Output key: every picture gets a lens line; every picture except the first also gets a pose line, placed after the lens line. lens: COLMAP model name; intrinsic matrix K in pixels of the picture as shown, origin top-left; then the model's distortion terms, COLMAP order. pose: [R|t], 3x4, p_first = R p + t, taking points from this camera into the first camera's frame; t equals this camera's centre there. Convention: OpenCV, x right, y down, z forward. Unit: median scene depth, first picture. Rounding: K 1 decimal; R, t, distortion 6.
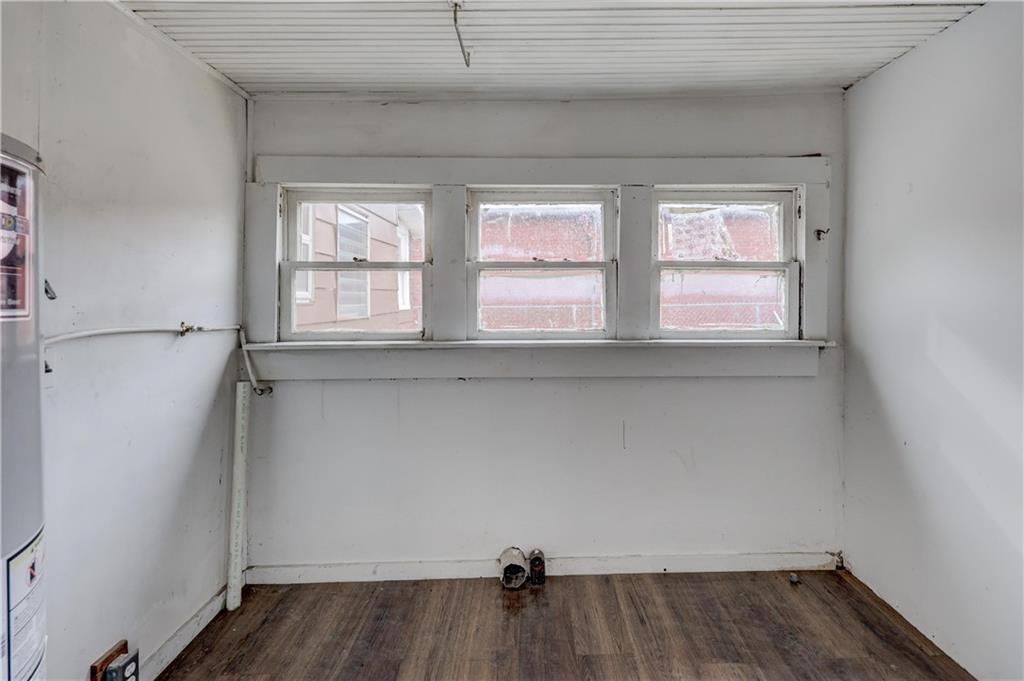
lens RADIAL K [[460.2, 0, 540.3], [0, 460.2, 298.4], [0, 0, 1]] dist [-0.000829, 0.001066]
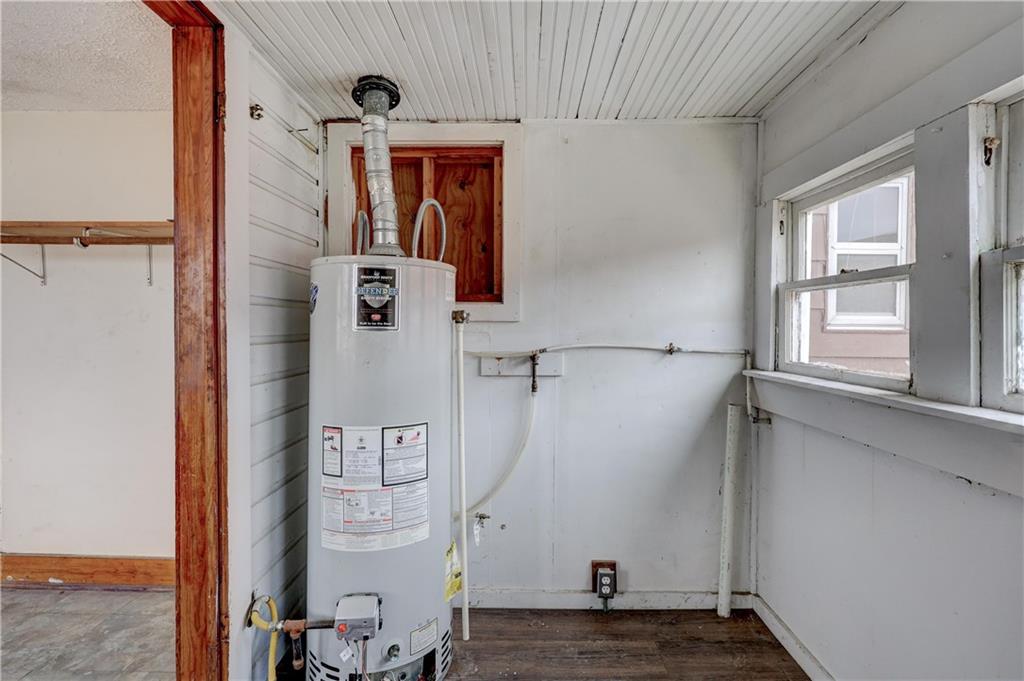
lens RADIAL K [[460.2, 0, 517.1], [0, 460.2, 330.1], [0, 0, 1]] dist [-0.000829, 0.001066]
pose [[-0.026853, 0.015425, -0.999520, 0.381017], [-0.004645, 0.999868, 0.015556, -0.000099], [0.999629, 0.005060, -0.026778, 0.528242]]
